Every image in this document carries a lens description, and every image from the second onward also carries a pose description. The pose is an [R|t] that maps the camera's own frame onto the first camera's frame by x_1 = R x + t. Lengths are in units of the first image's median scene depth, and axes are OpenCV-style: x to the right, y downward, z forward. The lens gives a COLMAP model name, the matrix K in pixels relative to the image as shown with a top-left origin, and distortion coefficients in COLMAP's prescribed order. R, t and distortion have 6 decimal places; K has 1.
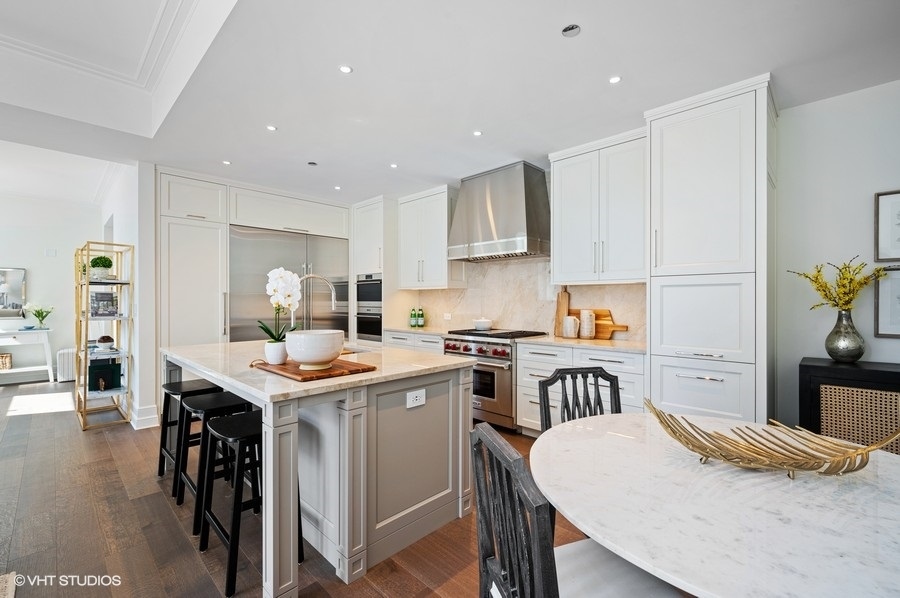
lens RADIAL K [[387.2, 0, 451.1], [0, 387.2, 300.8], [0, 0, 1]] dist [-0.001318, 0.000190]
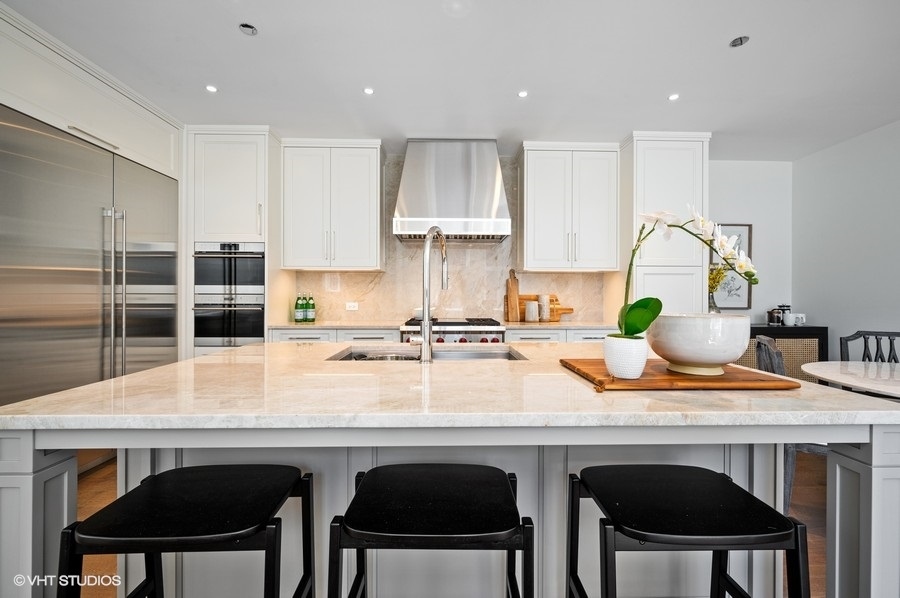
lens RADIAL K [[370.7, 0, 453.0], [0, 370.7, 295.6], [0, 0, 1]] dist [-0.000724, -0.000031]
pose [[0.700413, 0.003561, 0.713729, -0.523009], [-0.001984, 0.999993, -0.003041, 0.026449], [-0.713735, 0.000714, 0.700415, 0.415988]]
